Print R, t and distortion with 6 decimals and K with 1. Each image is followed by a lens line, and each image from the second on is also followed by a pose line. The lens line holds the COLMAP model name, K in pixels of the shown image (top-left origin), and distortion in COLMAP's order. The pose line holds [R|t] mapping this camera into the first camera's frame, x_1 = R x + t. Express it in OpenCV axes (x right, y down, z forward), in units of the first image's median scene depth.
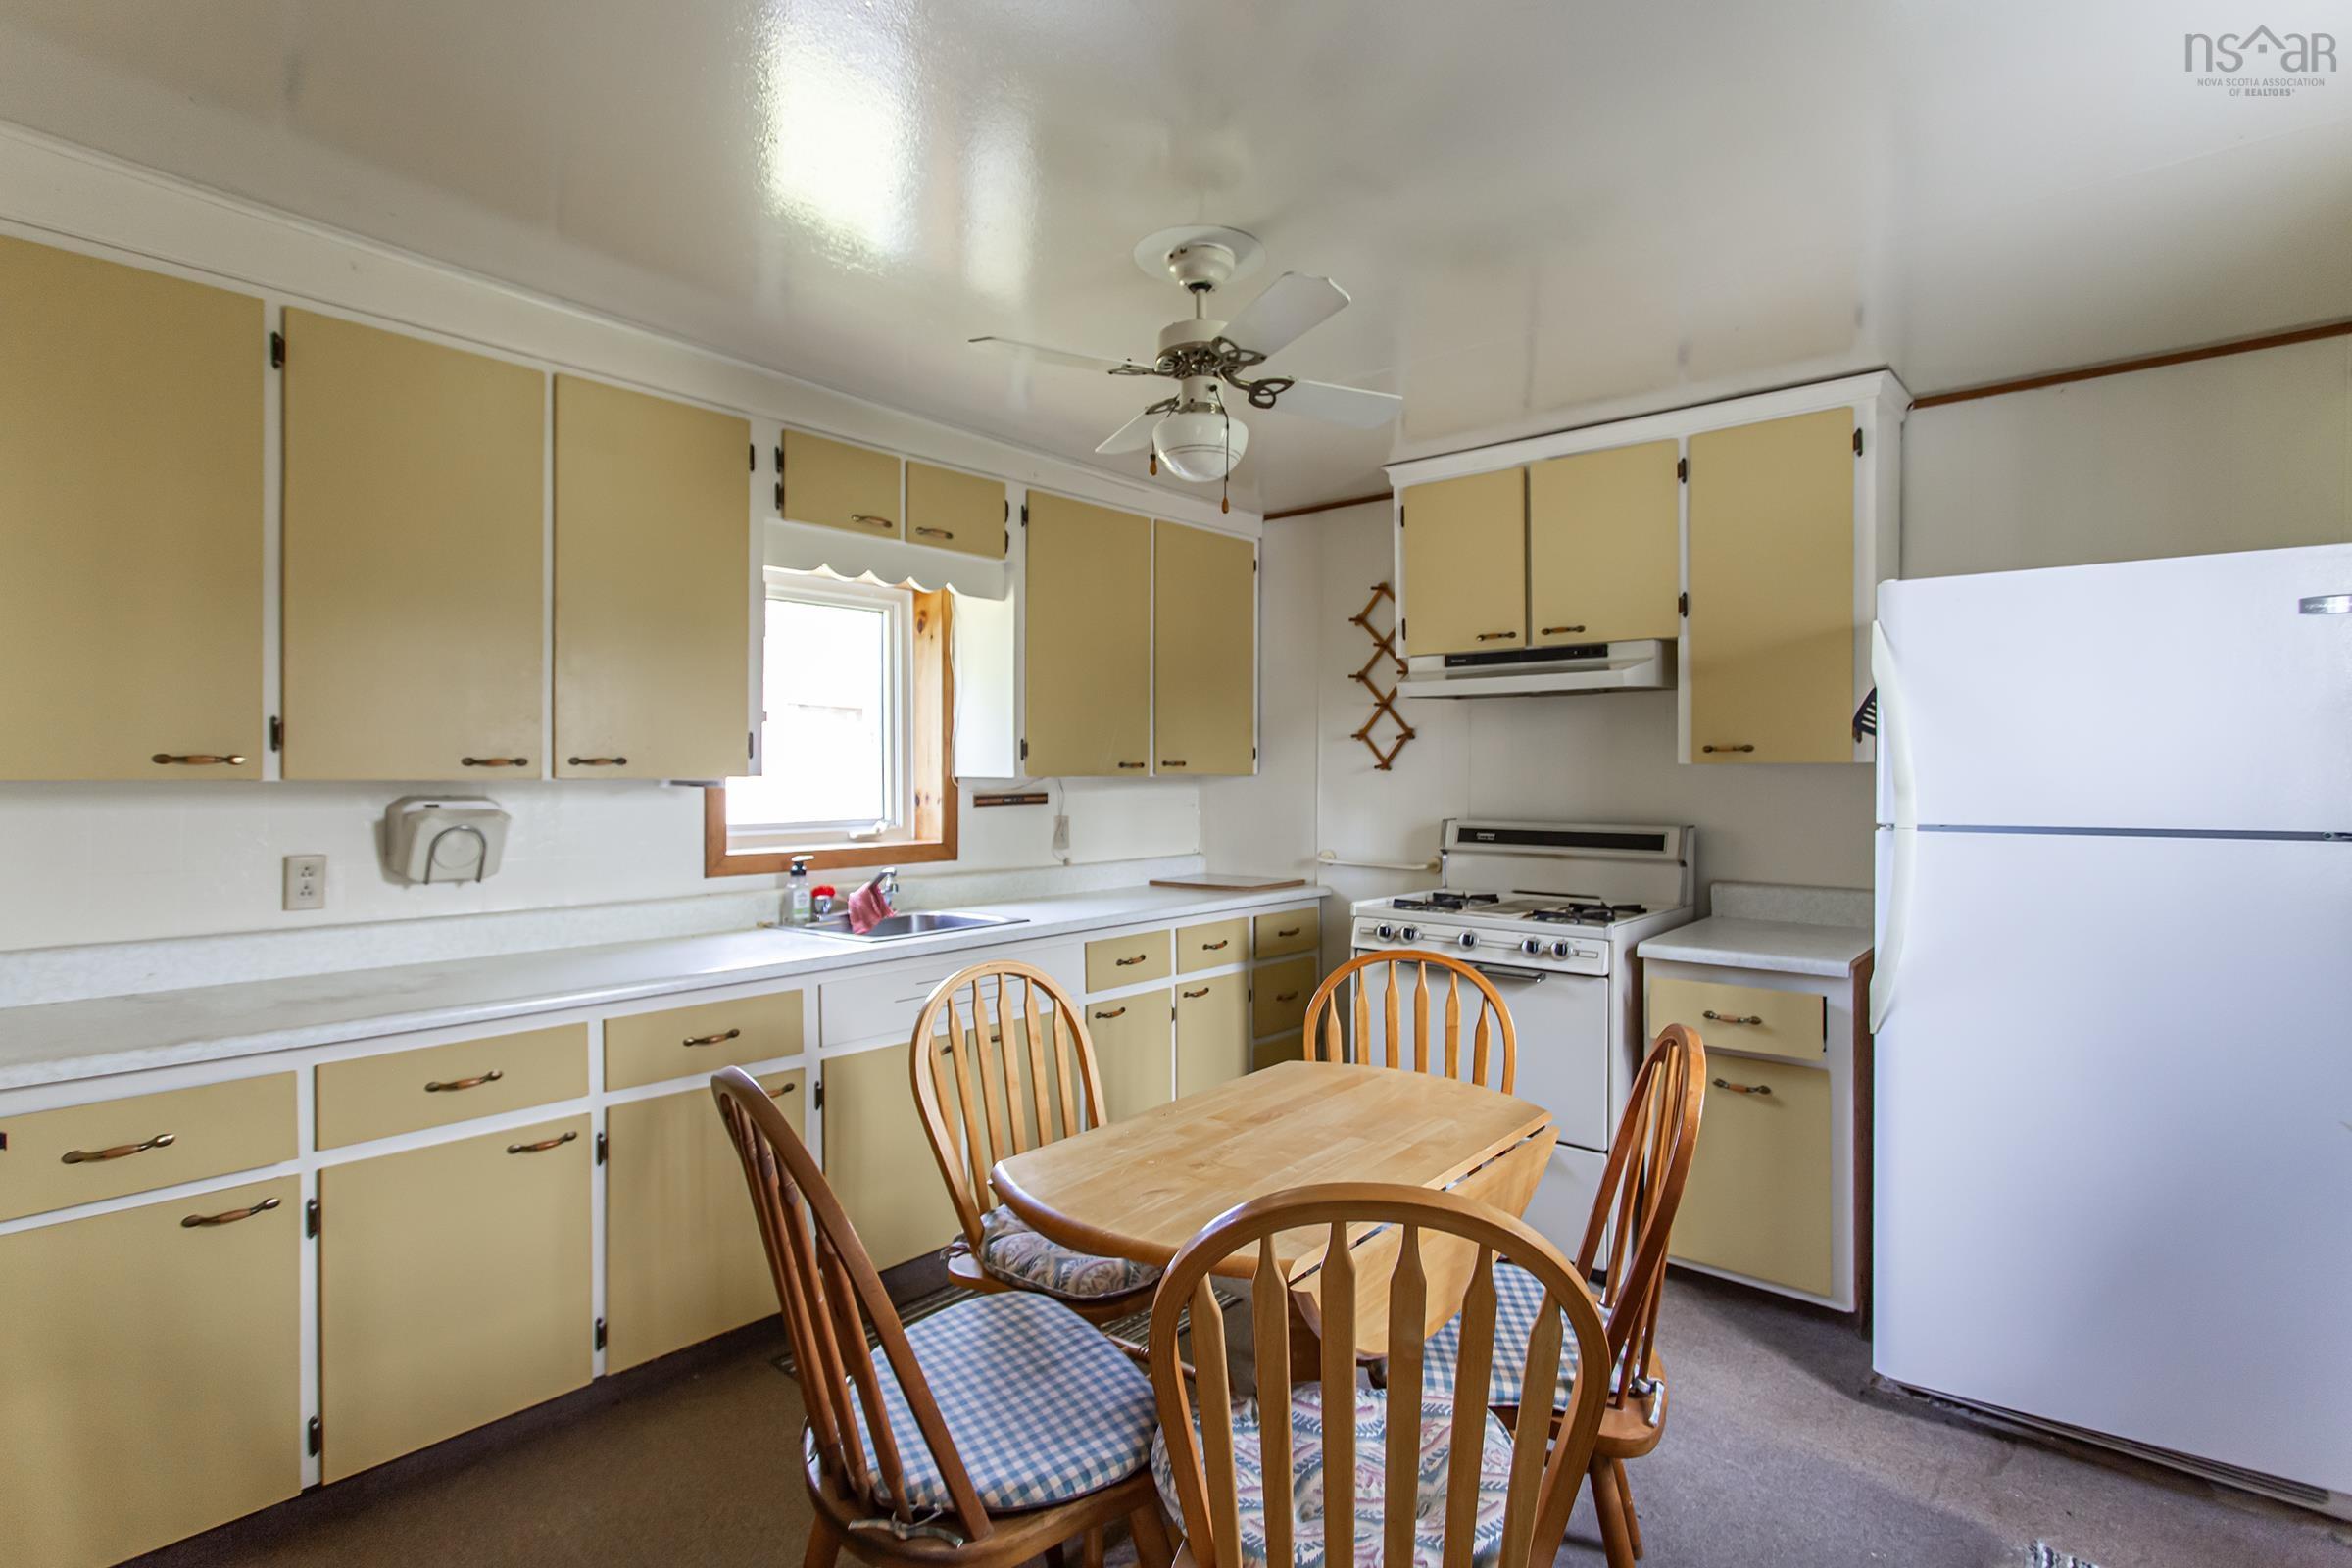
lens RADIAL K [[1135.3, 0, 1181.3], [0, 1135.3, 782.1], [0, 0, 1]] dist [-0.001496, 0.000013]
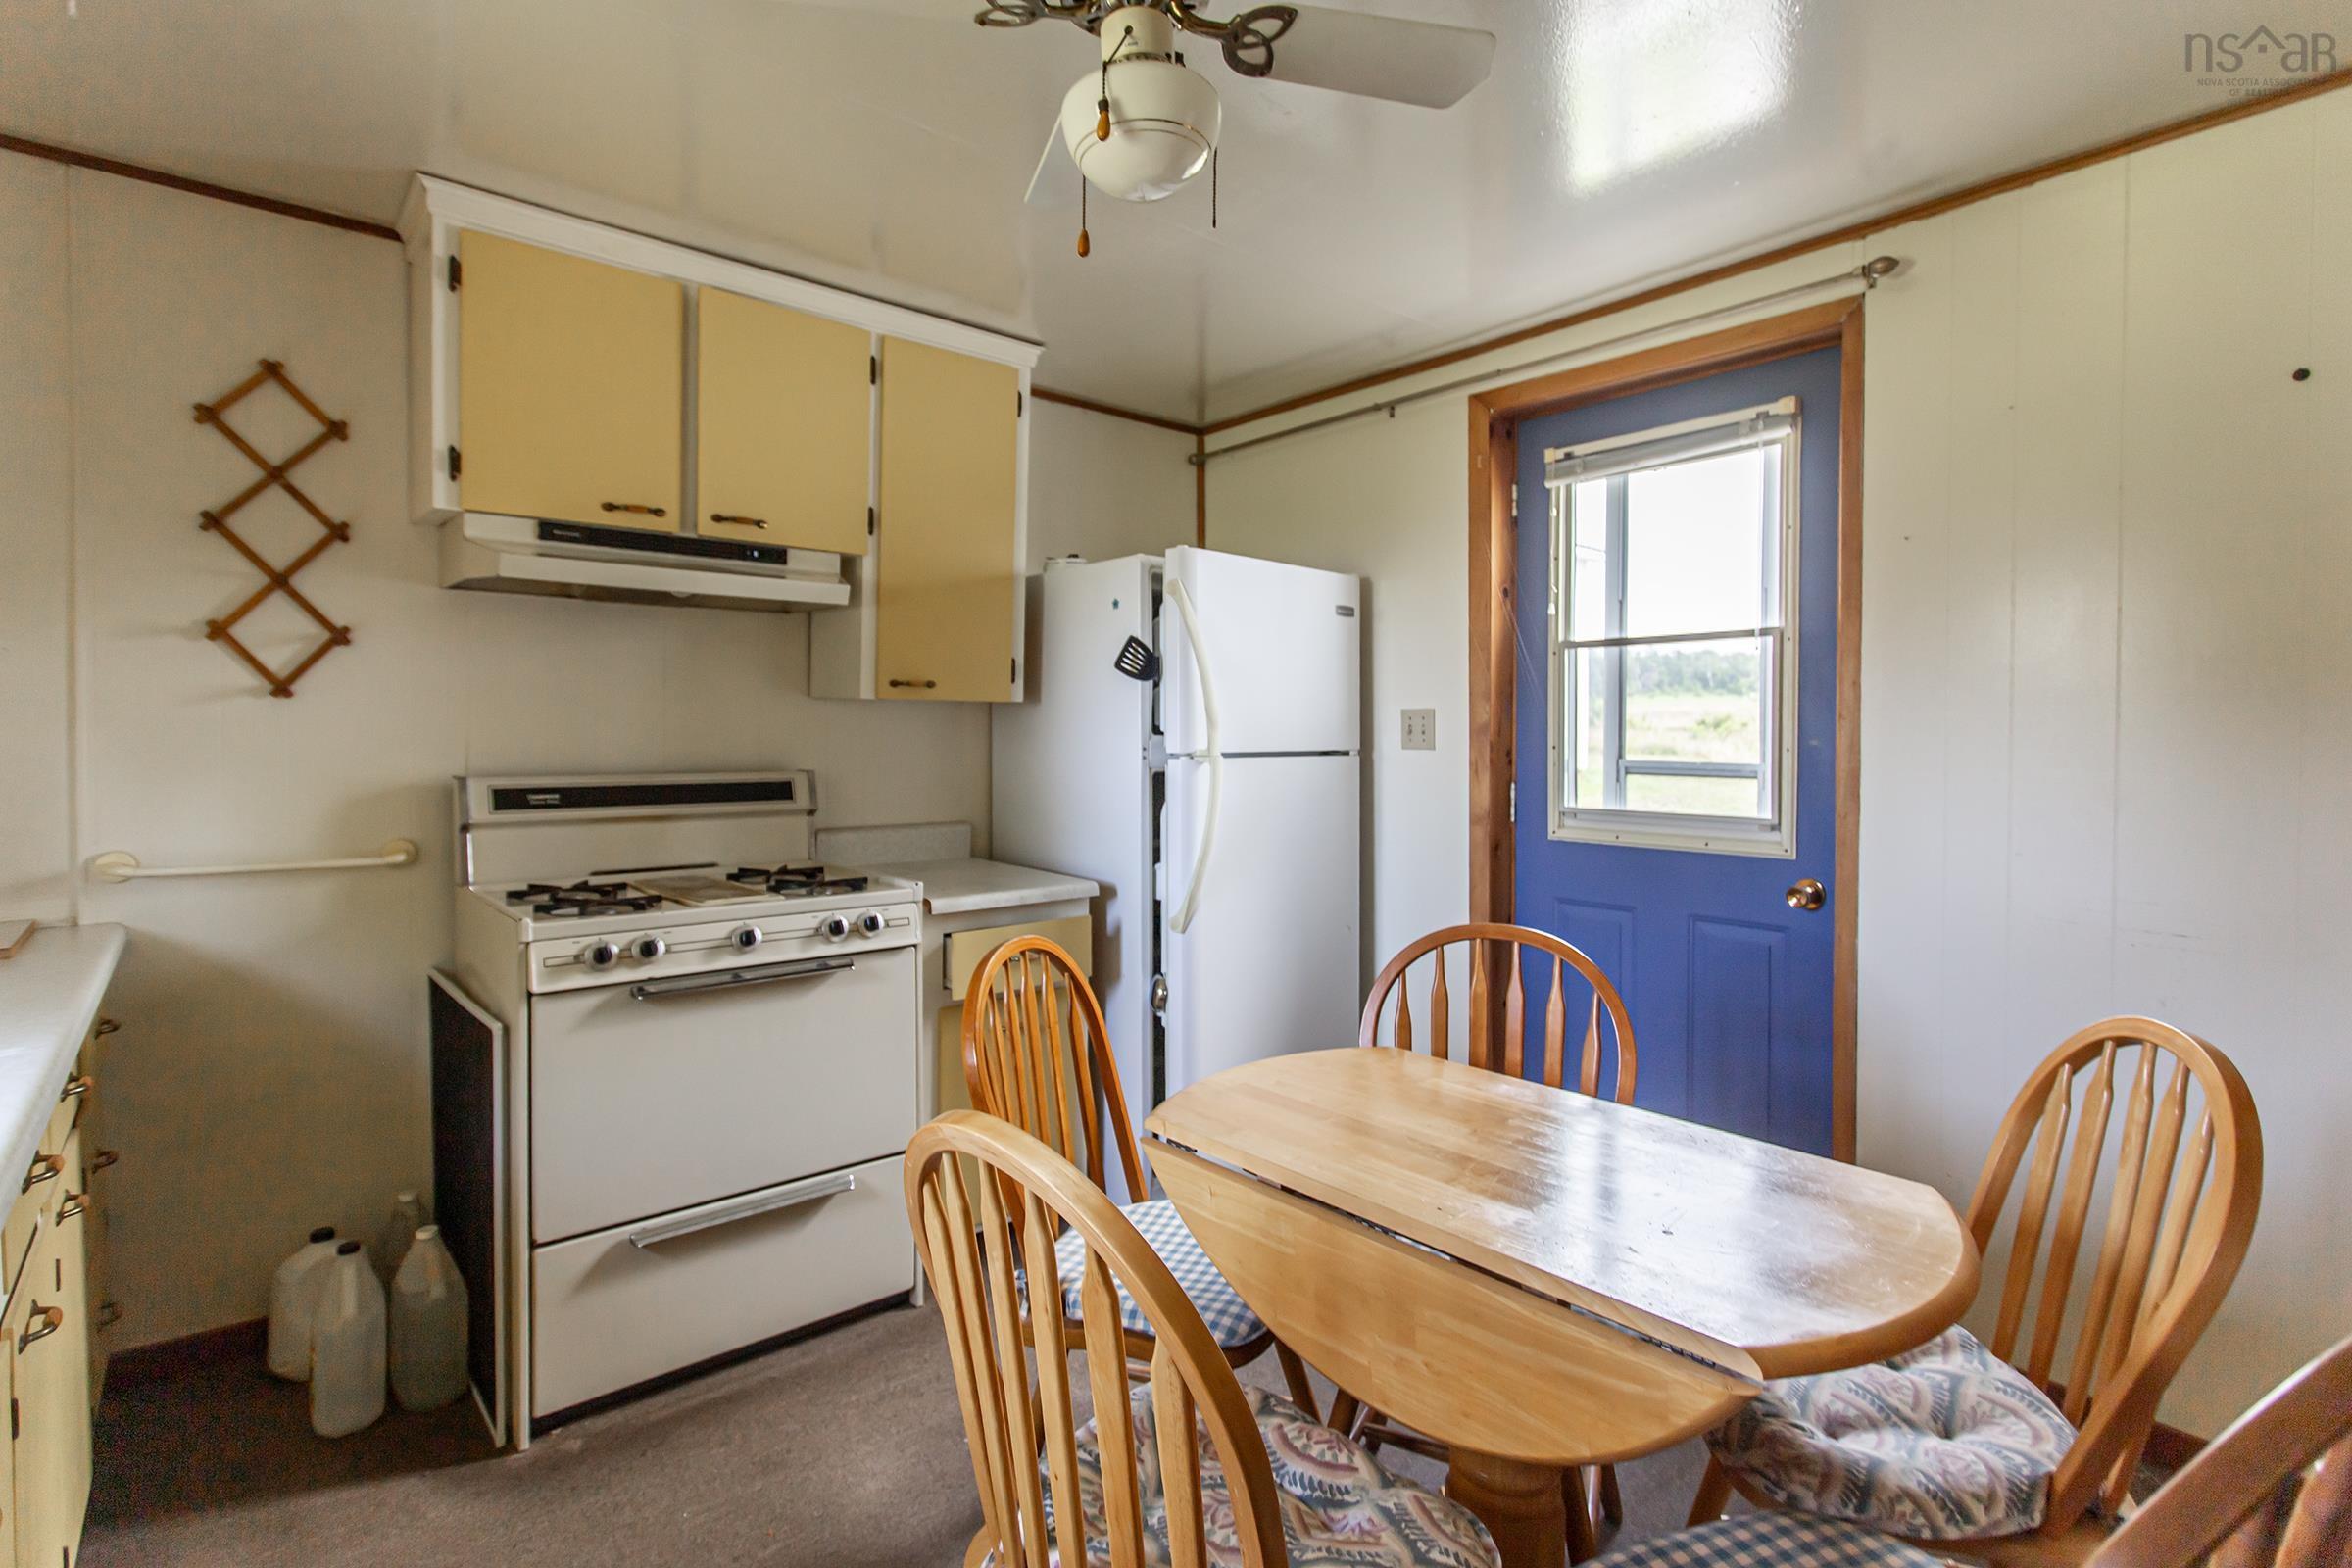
lens RADIAL K [[1135.3, 0, 1170.7], [0, 1135.3, 744.4], [0, 0, 1]] dist [-0.001496, 0.000013]
pose [[0.148930, -0.011503, 0.988781, -0.387517], [0.003577, 0.999932, 0.011094, 0.010407], [-0.988841, 0.001885, 0.148961, 0.599927]]
